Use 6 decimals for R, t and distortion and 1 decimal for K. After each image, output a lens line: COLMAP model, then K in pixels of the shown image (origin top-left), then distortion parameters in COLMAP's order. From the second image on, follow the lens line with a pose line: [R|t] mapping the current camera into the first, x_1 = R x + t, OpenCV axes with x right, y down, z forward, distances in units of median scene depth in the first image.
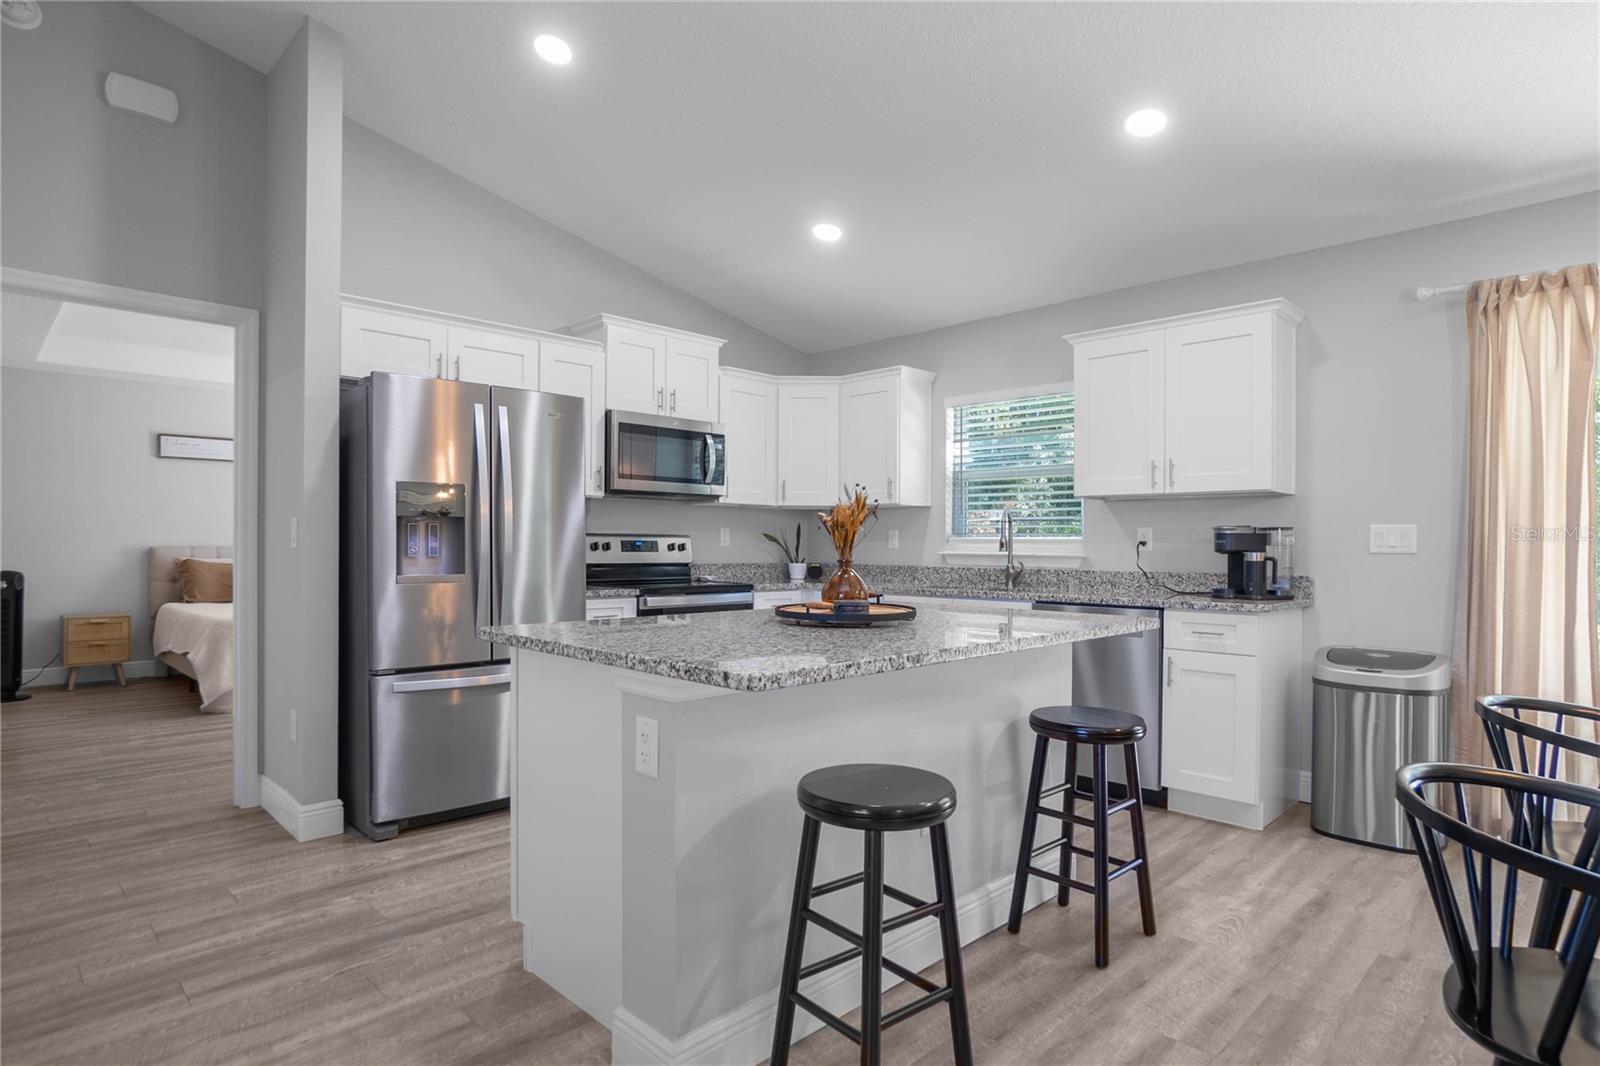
lens RADIAL K [[877.1, 0, 800.0], [0, 877.1, 533.0], [0, 0, 1]] dist [-0.012418, 0.001129]
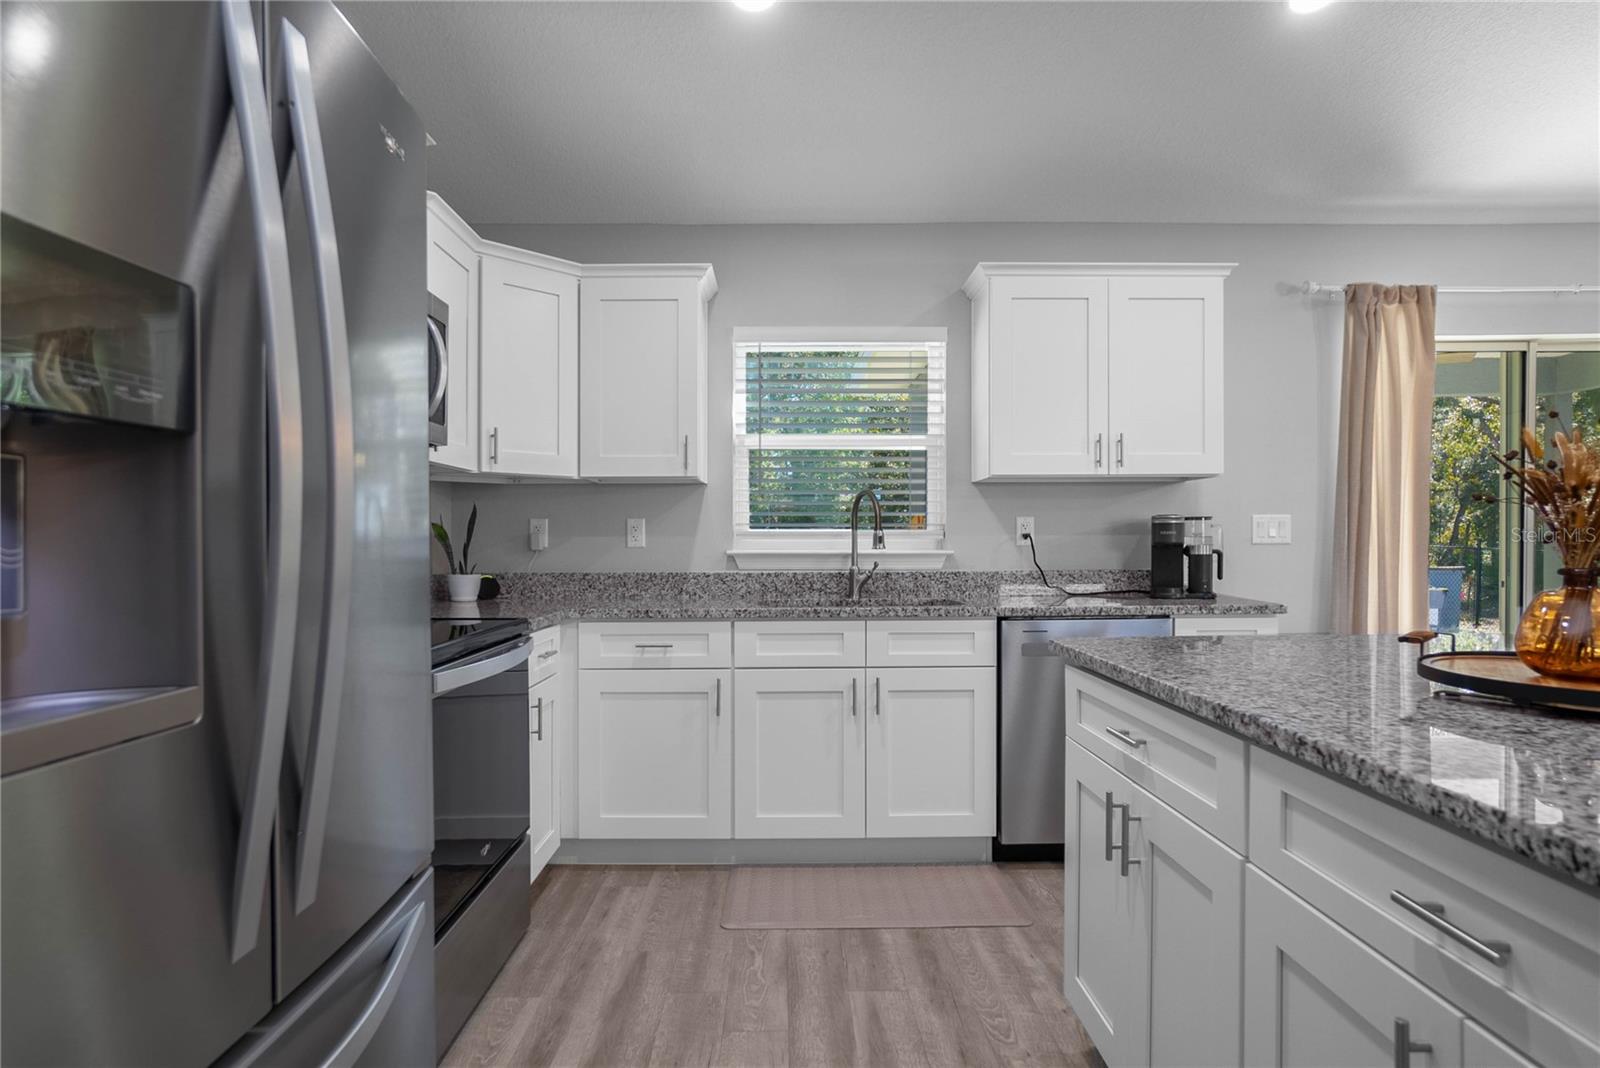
lens RADIAL K [[877.1, 0, 800.0], [0, 877.1, 534.0], [0, 0, 1]] dist [-0.012418, 0.001129]
pose [[0.698790, -0.004832, 0.715311, -0.309167], [0.001092, 0.999983, 0.005688, 0.004441], [-0.715326, -0.003194, 0.698783, 0.515993]]
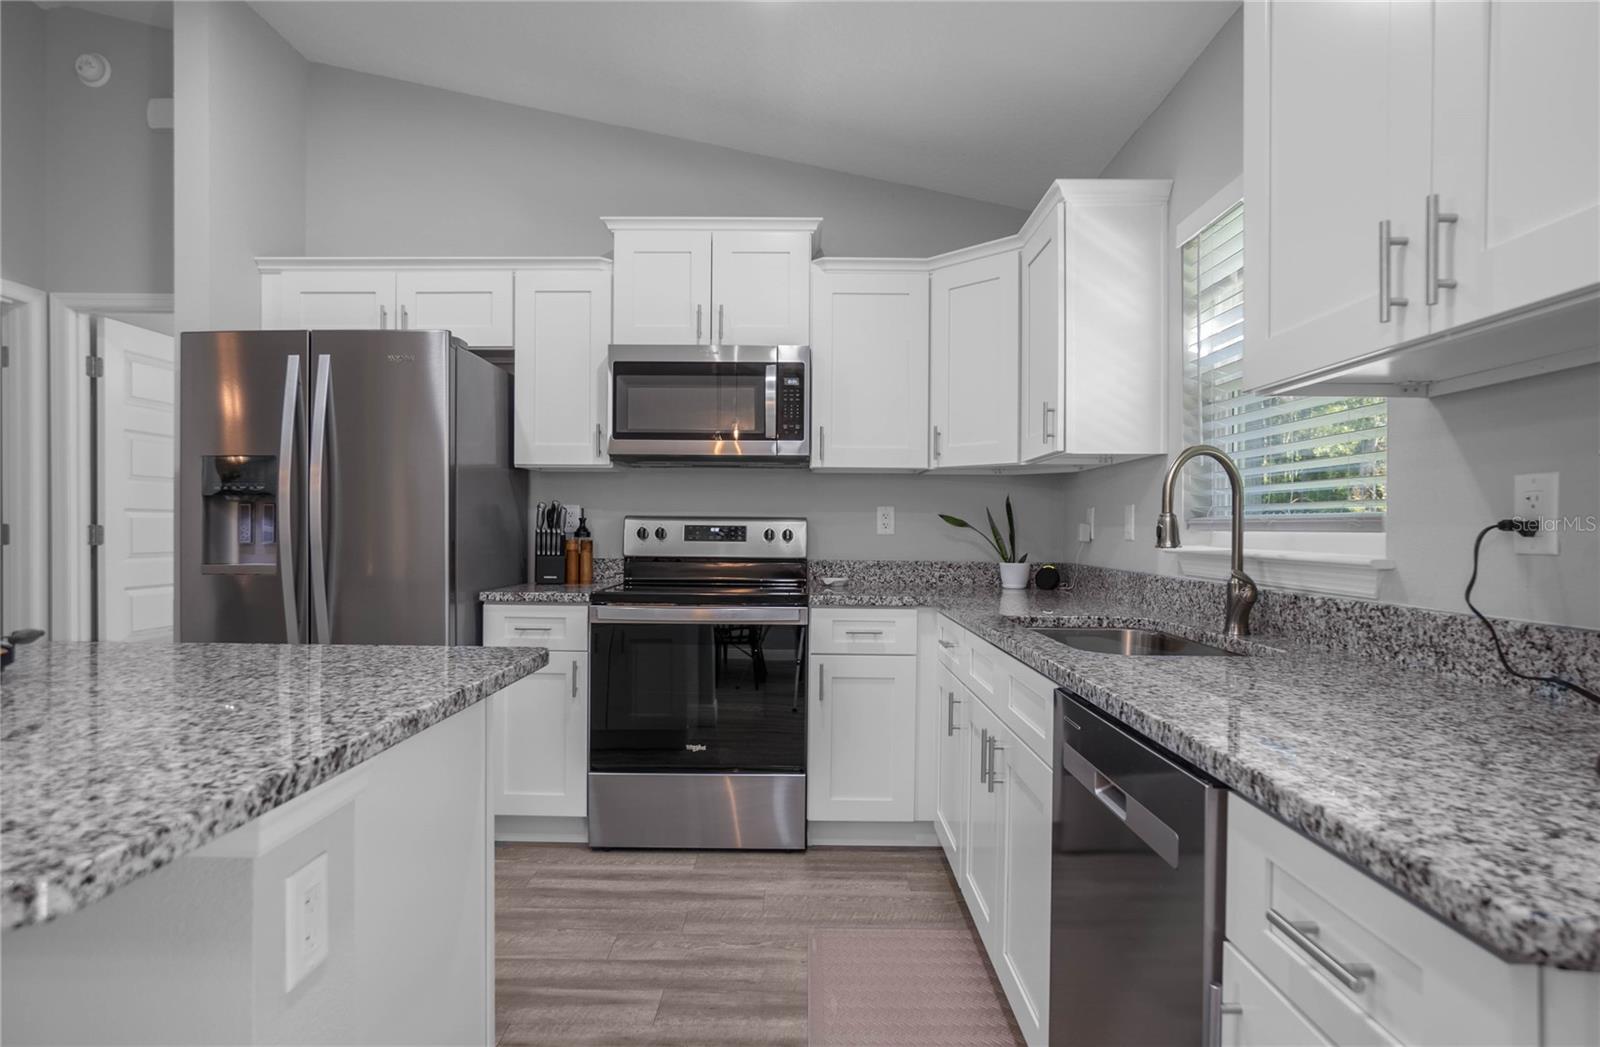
lens RADIAL K [[876.5, 0, 800.0], [0, 876.5, 523.5], [0, 0, 1]] dist [-0.017162, 0.000251]
pose [[0.701768, -0.005666, -0.712383, 0.383826], [0.003791, 0.999984, -0.004218, 0.010348], [0.712395, 0.000259, 0.701779, 0.553745]]
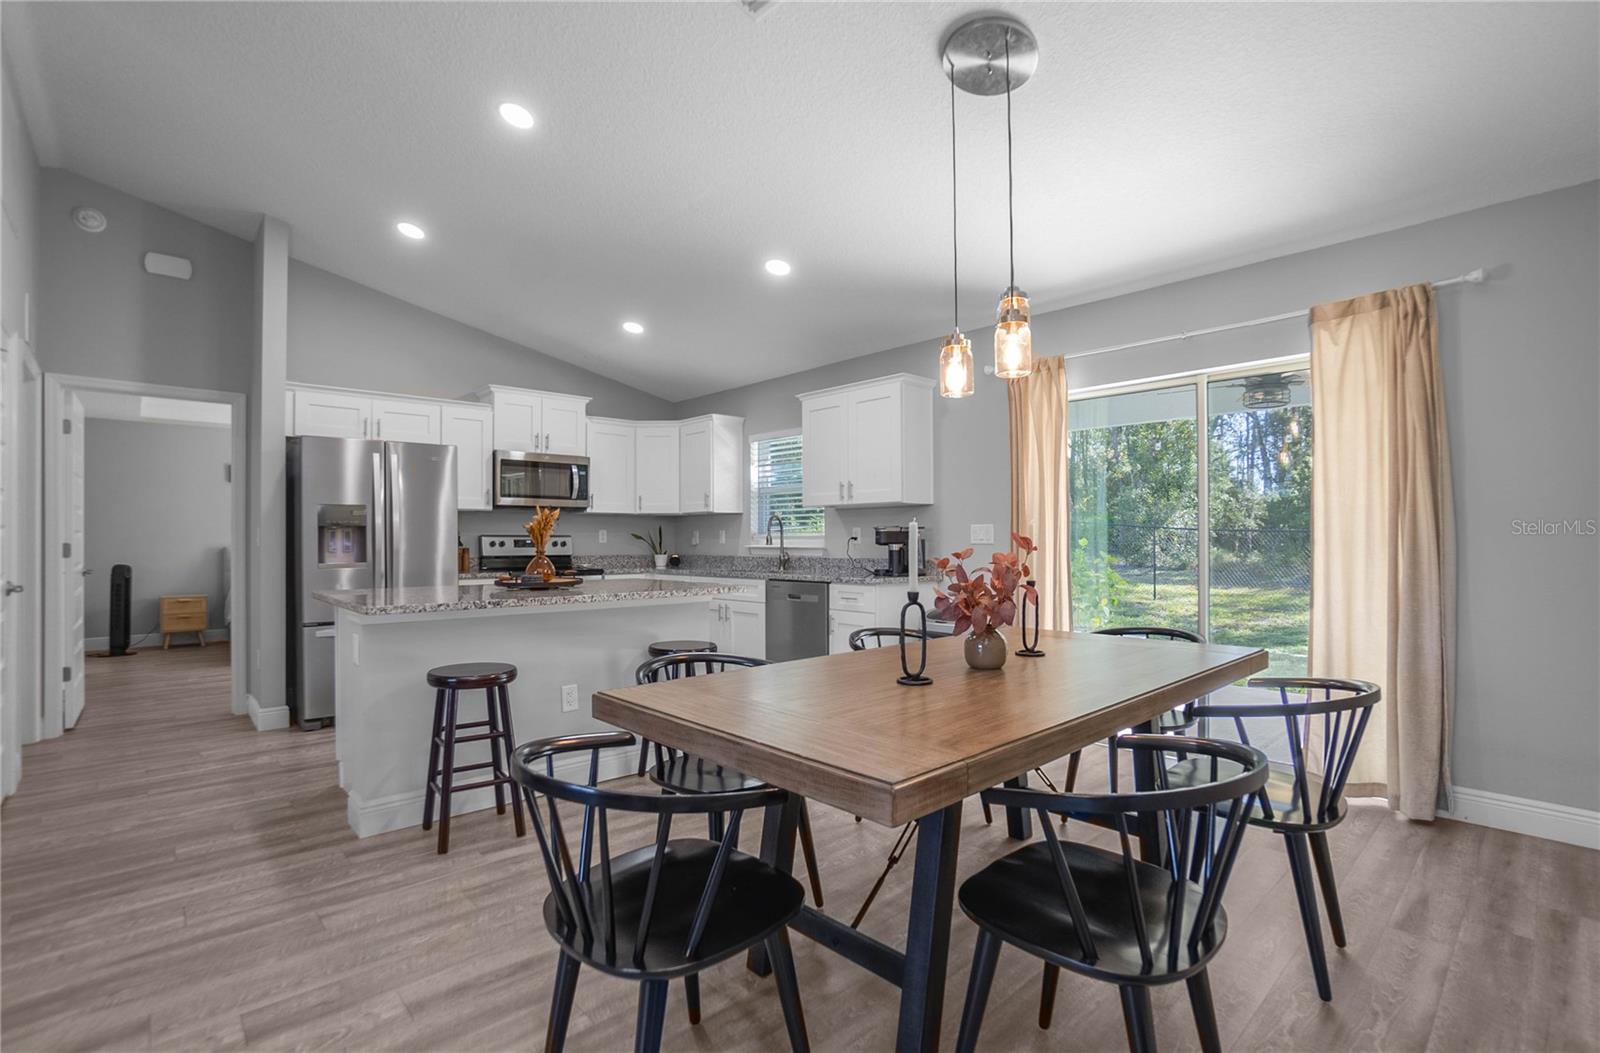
lens RADIAL K [[761.4, 0, 800.0], [0, 761.4, 526.5], [0, 0, 1]] dist [-0.012682, -0.000461]
pose [[0.998786, -0.009815, -0.048277, 0.324476], [0.009564, 0.999939, -0.005435, -0.001819], [0.048328, 0.004967, 0.998819, -0.223145]]
